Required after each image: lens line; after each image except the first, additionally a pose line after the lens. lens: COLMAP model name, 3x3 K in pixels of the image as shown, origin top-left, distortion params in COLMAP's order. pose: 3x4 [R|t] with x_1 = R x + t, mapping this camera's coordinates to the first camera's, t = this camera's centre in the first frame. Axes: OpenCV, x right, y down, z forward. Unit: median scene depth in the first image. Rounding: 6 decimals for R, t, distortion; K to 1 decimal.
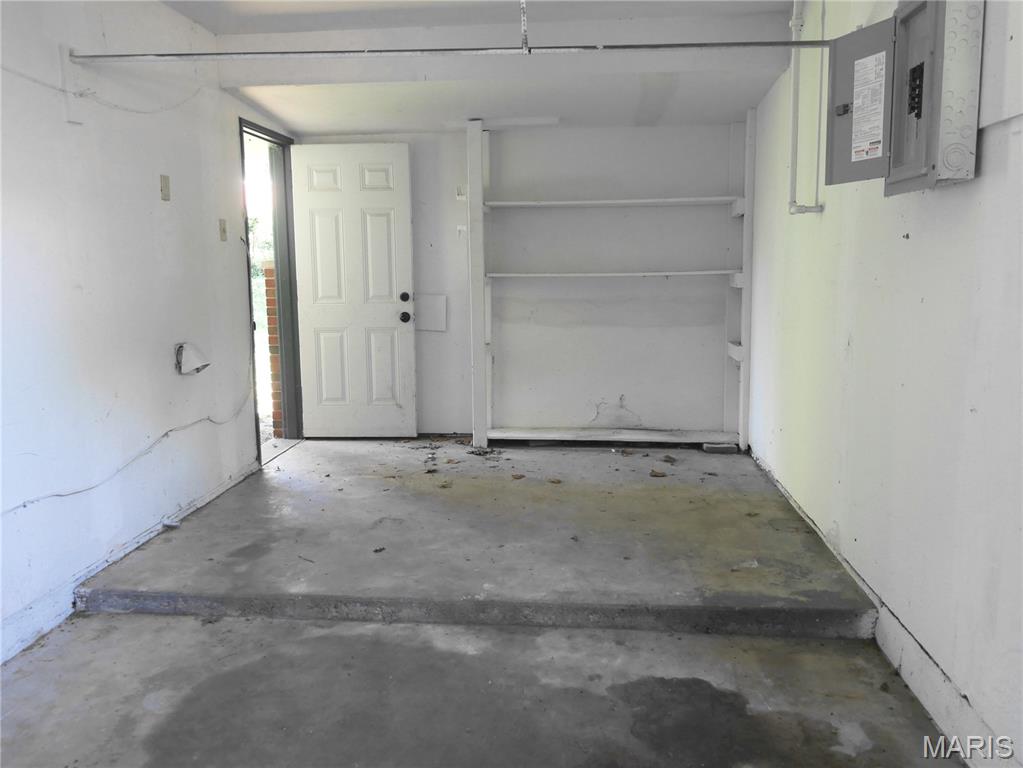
lens RADIAL K [[951.5, 0, 511.5], [0, 951.5, 384.0], [0, 0, 1]] dist [0.109536, -0.000705]
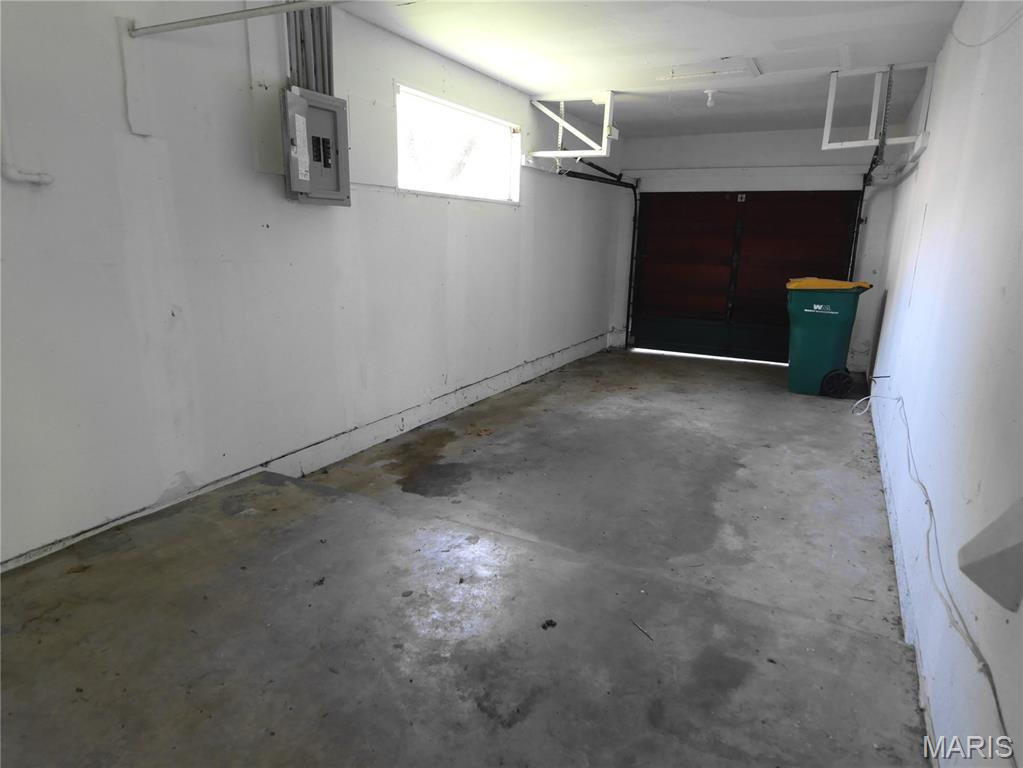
lens RADIAL K [[591.3, 0, 507.0], [0, 591.3, 388.2], [0, 0, 1]] dist [0.002787, -0.012519]
pose [[-0.923754, -0.091333, 0.371936, -0.345468], [0.051923, 0.932316, 0.357898, -0.226818], [-0.379450, 0.349922, -0.856488, 1.747485]]
